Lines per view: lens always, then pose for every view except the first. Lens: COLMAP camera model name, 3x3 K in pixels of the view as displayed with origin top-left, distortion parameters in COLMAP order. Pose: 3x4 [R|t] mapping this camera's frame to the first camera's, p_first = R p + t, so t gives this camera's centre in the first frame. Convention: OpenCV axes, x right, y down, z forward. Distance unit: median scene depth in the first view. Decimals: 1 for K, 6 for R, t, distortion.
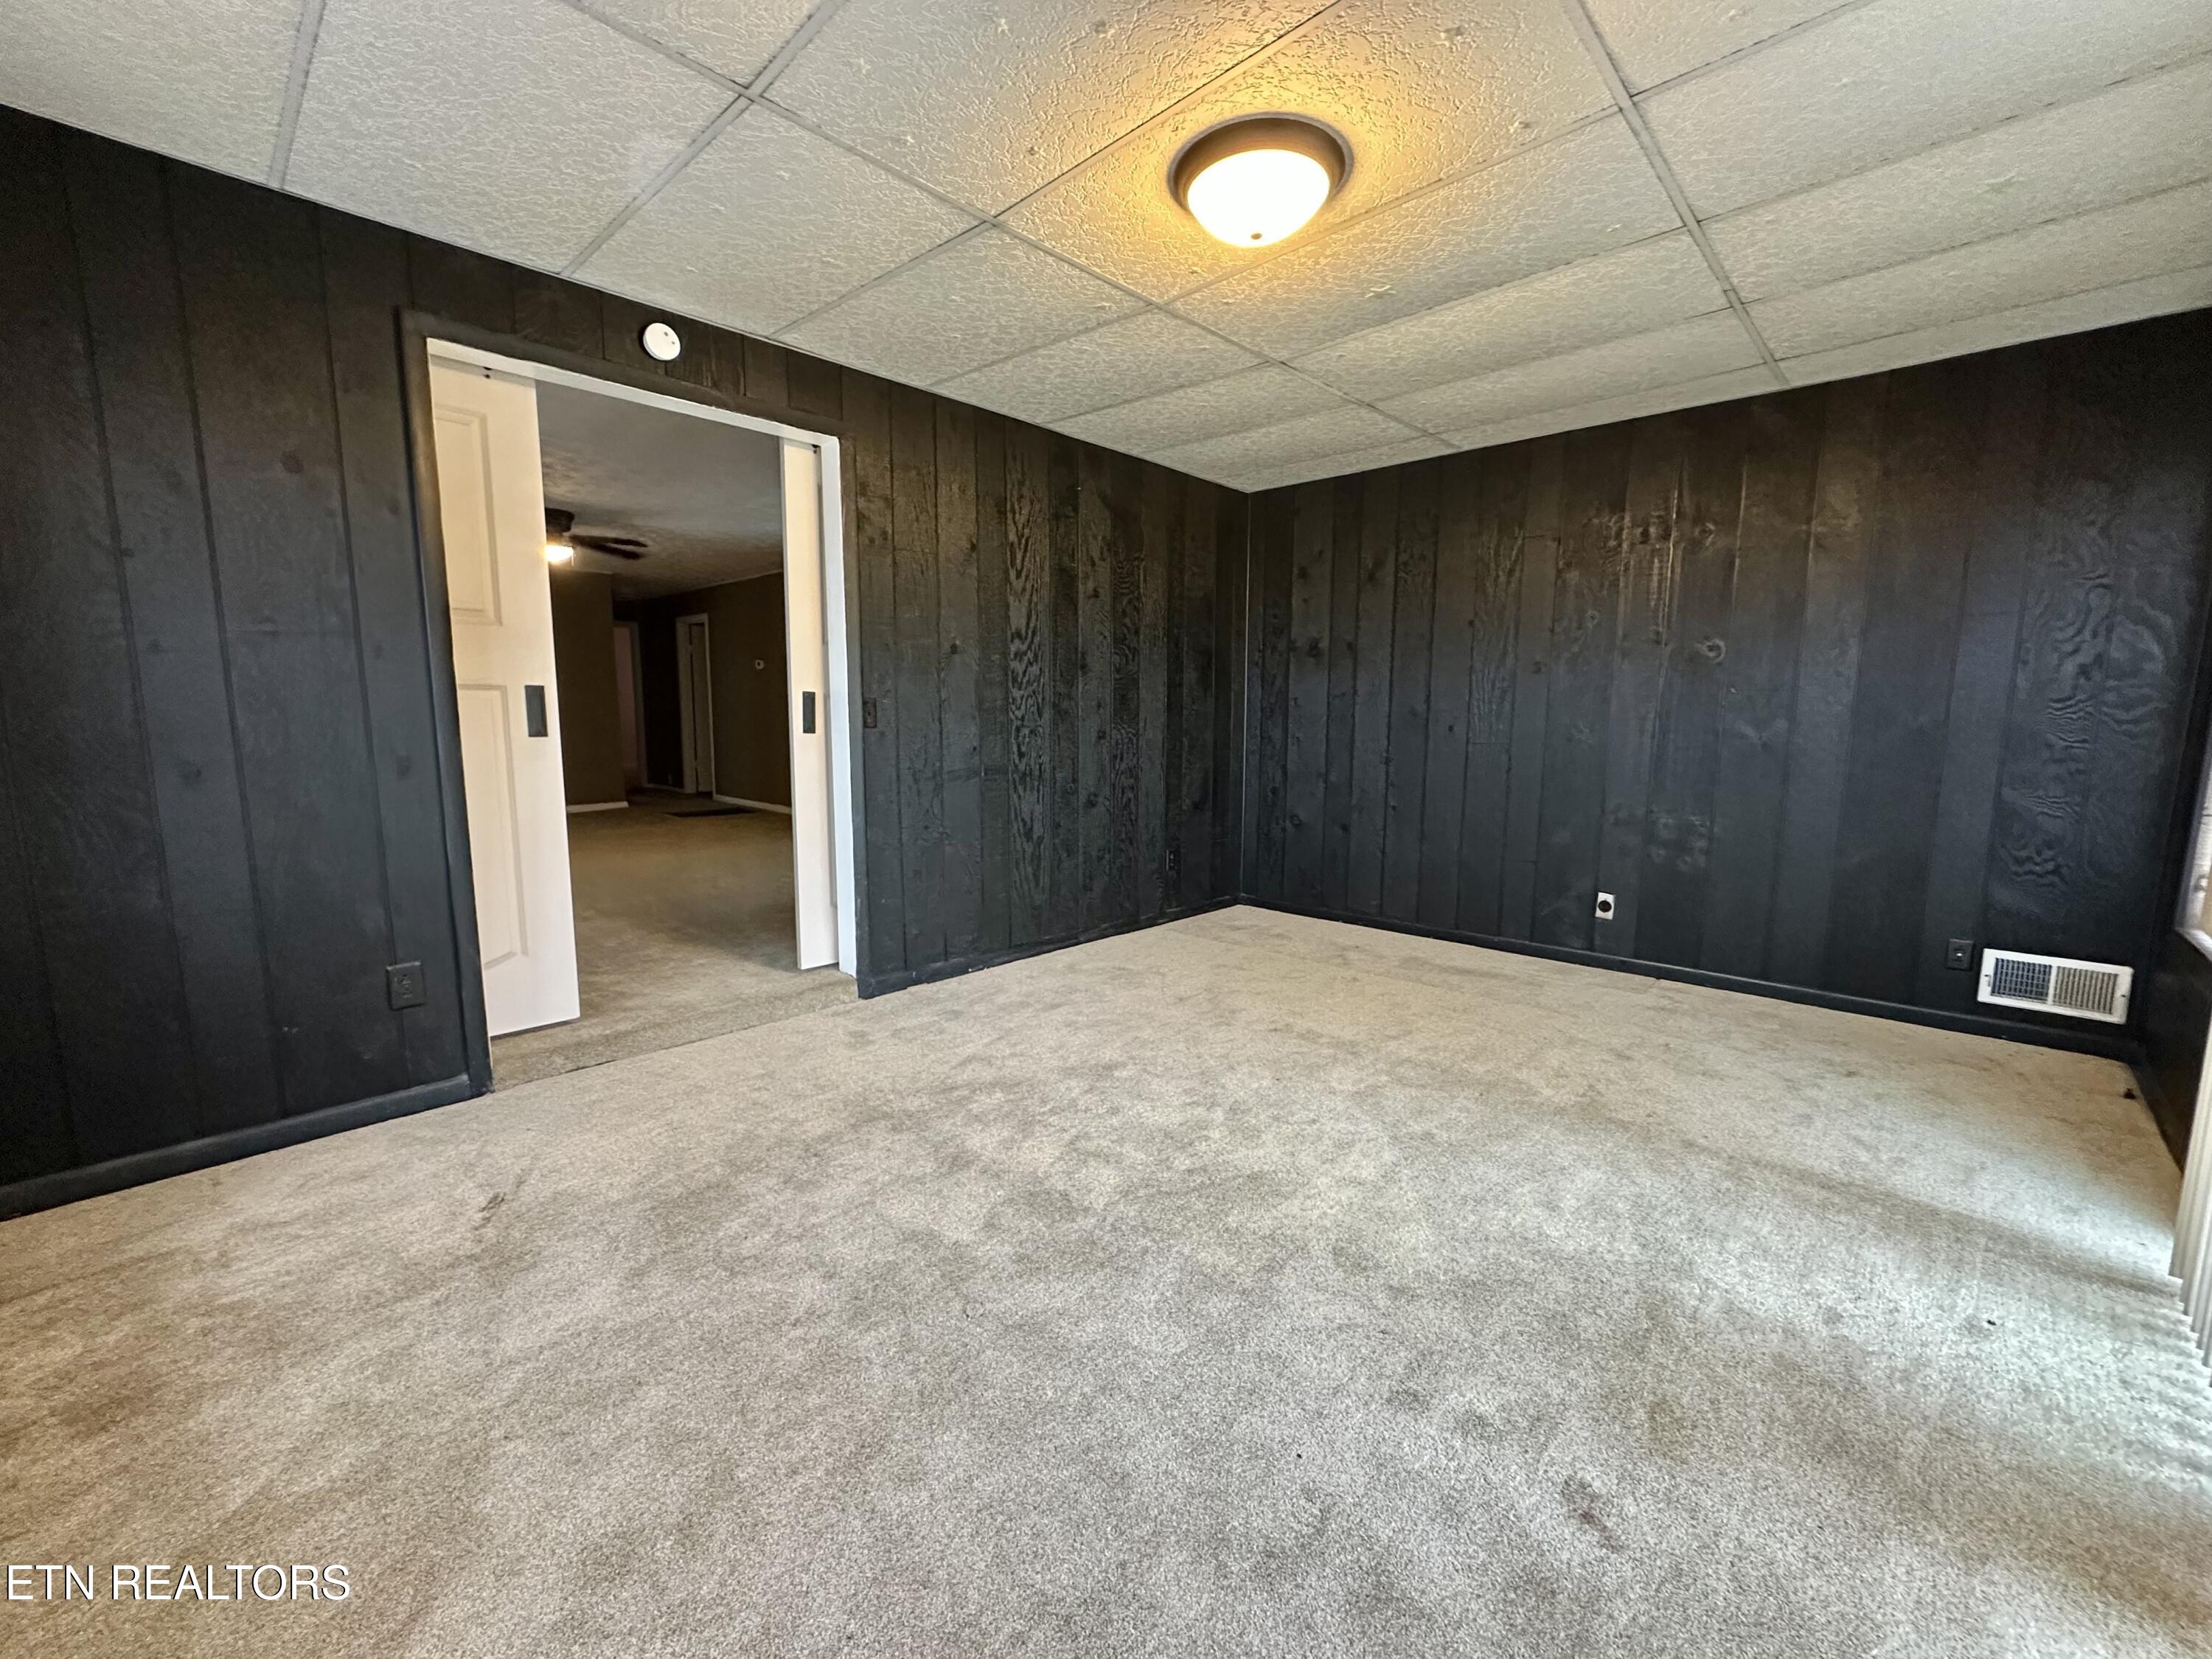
lens RADIAL K [[881.0, 0, 1106.0], [0, 881.0, 829.5], [0, 0, 1]] dist [-0.003514, 0.000795]
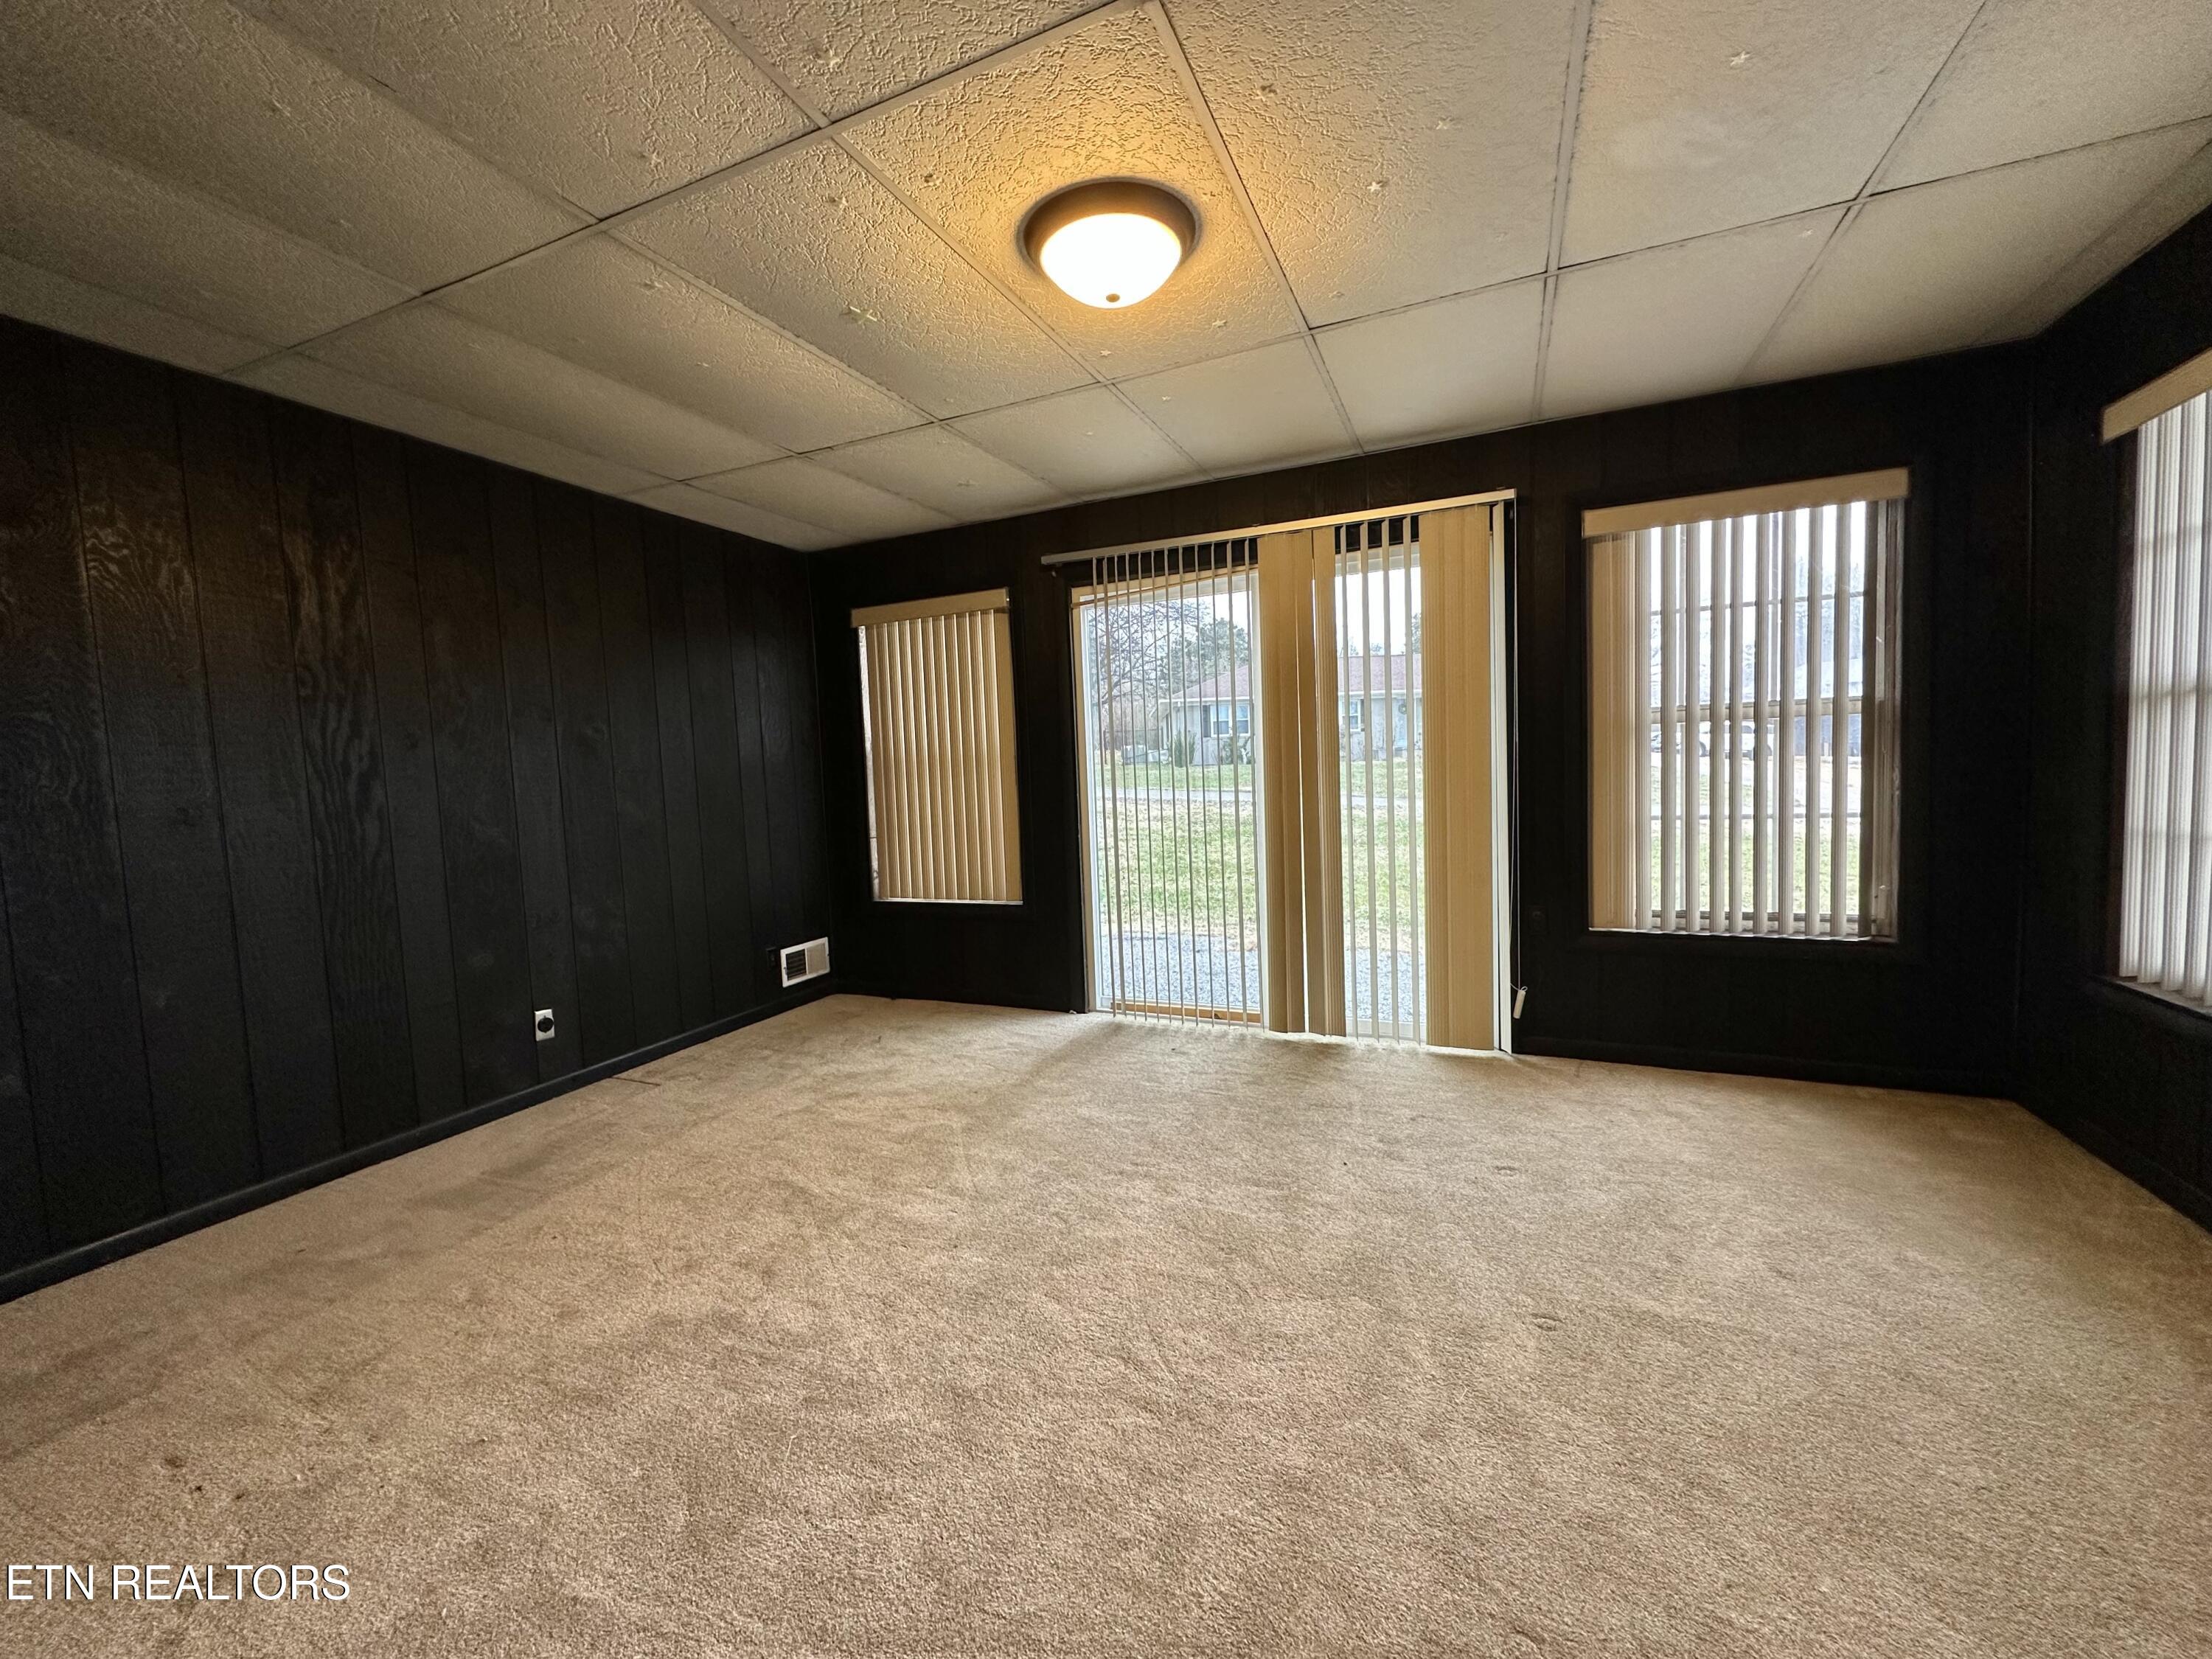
lens RADIAL K [[881.0, 0, 1106.0], [0, 881.0, 829.5], [0, 0, 1]] dist [-0.003514, 0.000795]
pose [[-0.342816, -0.054936, 0.937795, -0.539405], [0.163217, 0.979622, 0.117051, -0.144987], [-0.925115, 0.193191, -0.326864, 0.998246]]
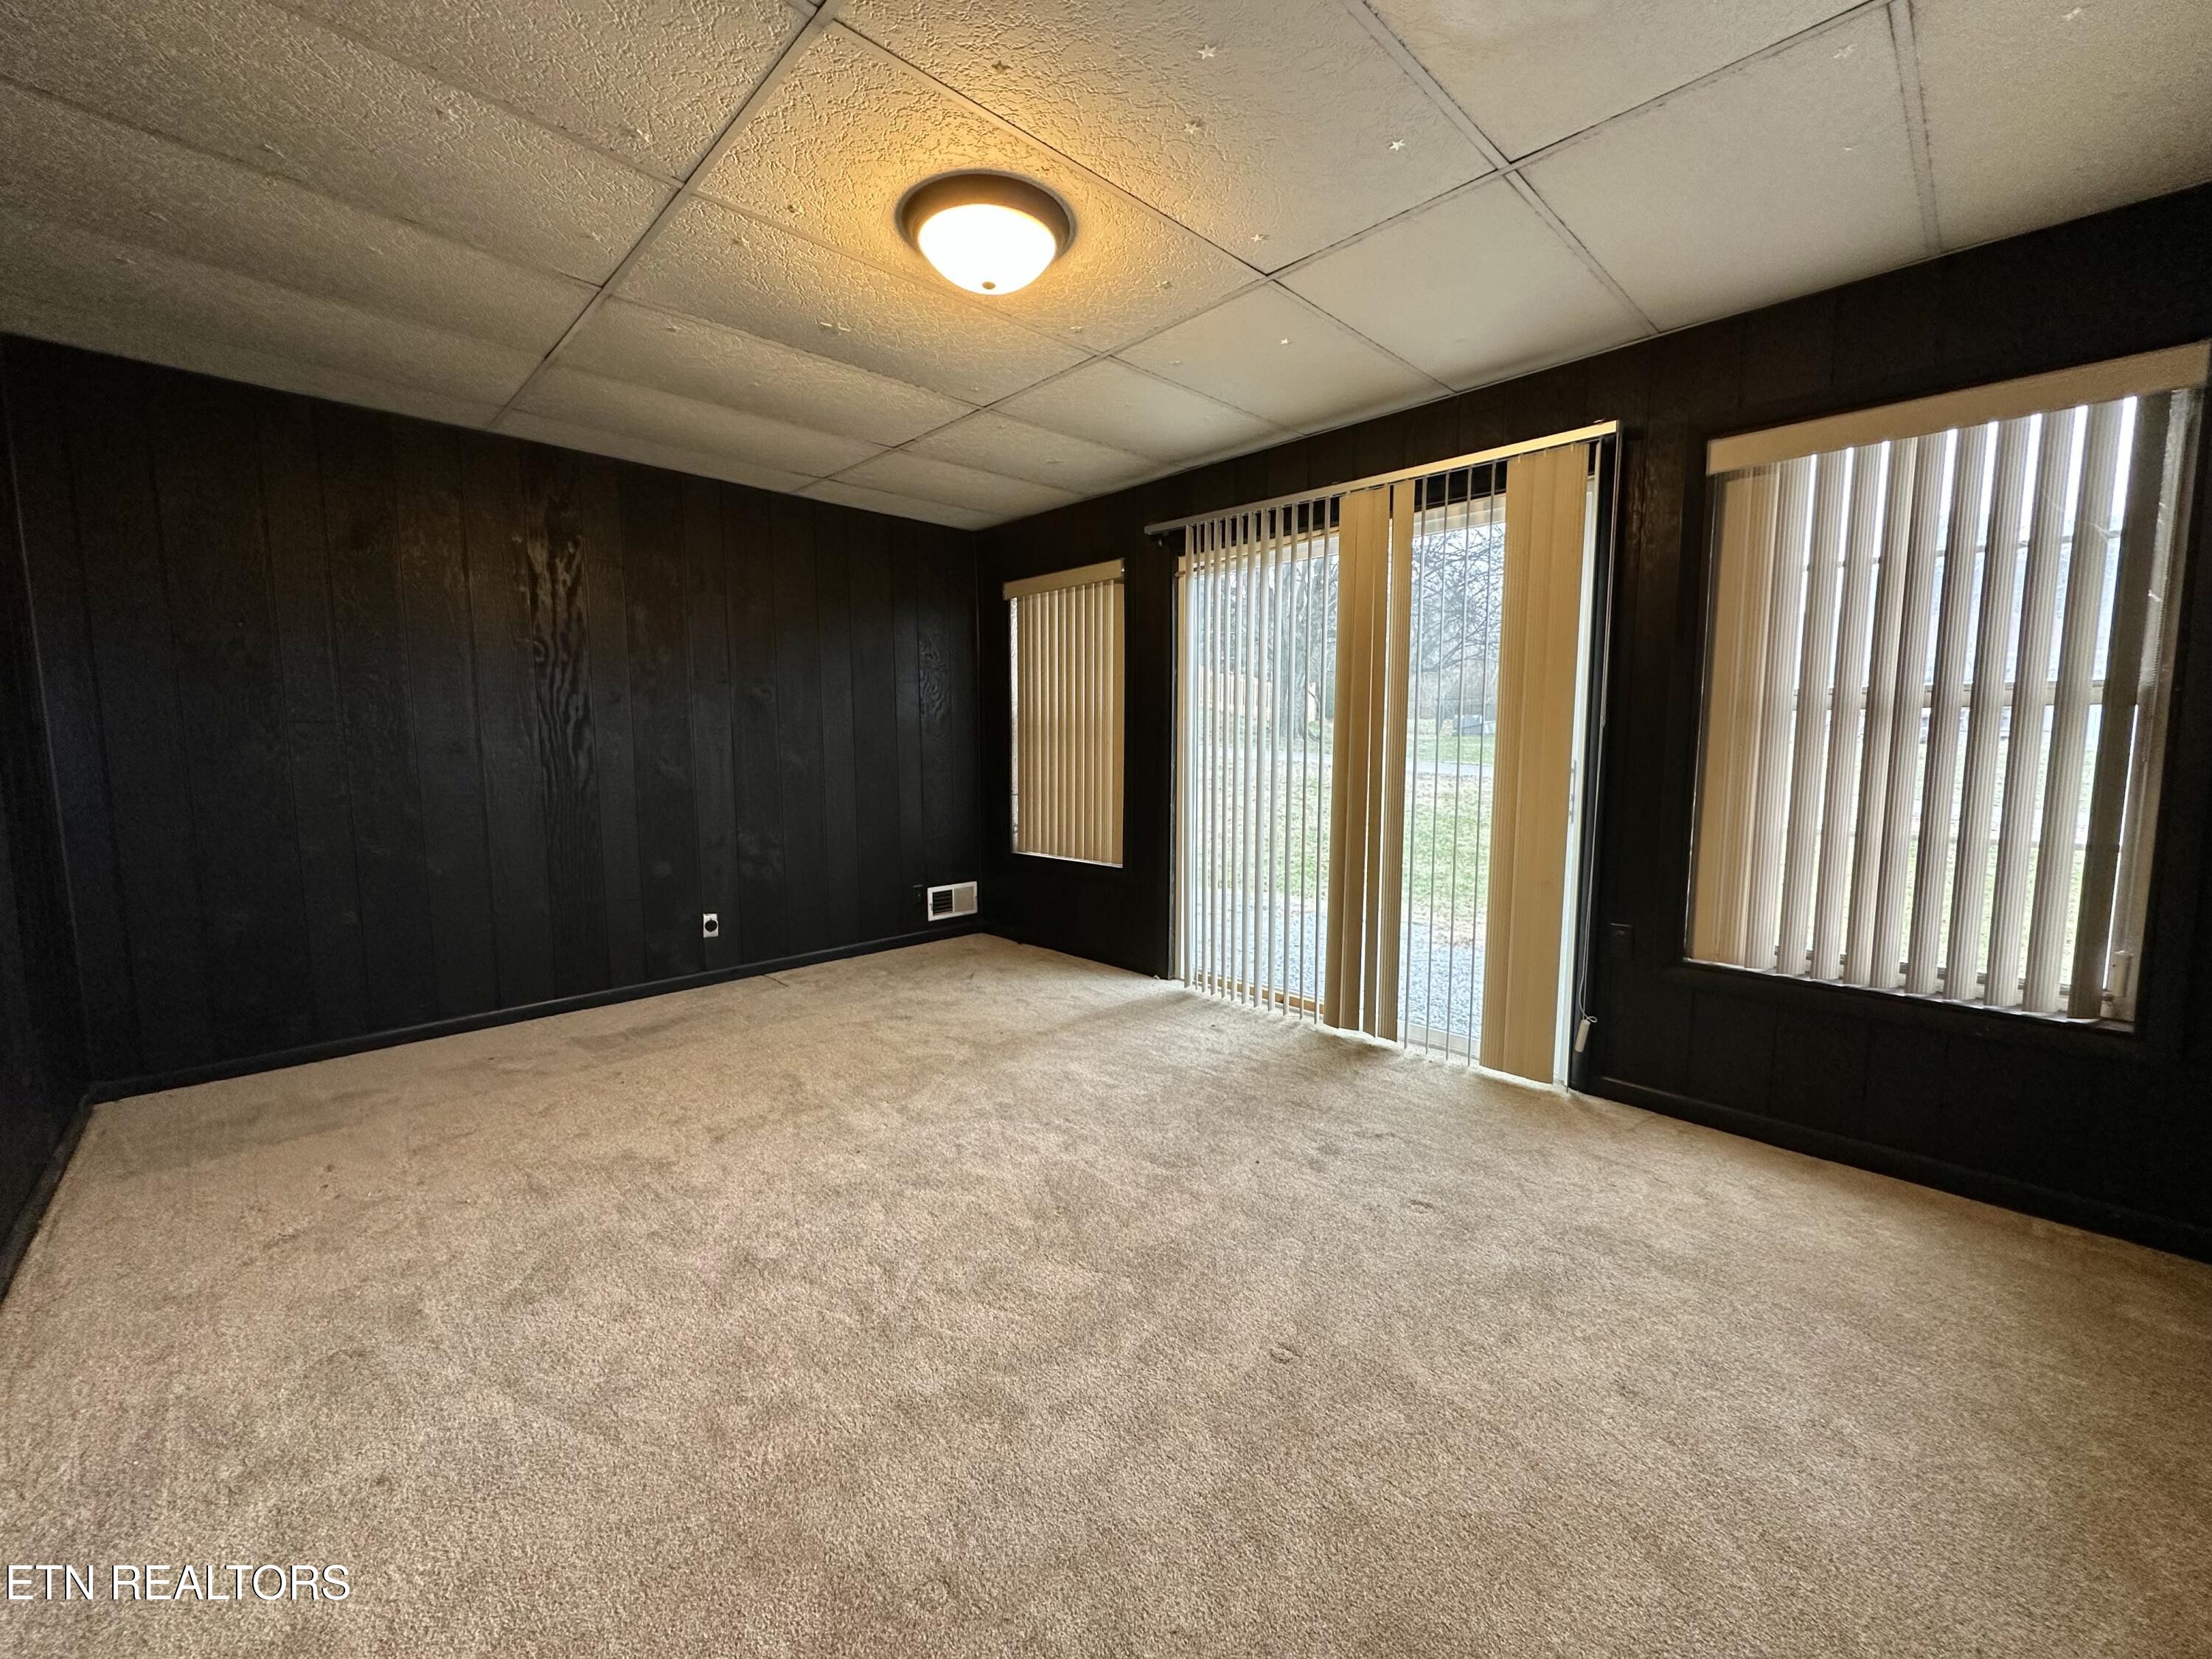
lens RADIAL K [[881.0, 0, 1106.0], [0, 881.0, 829.5], [0, 0, 1]] dist [-0.003514, 0.000795]
pose [[0.031761, -0.105599, 0.993901, -0.625156], [0.133231, 0.985976, 0.100500, -0.095229], [-0.990576, 0.129226, 0.045385, 0.623087]]
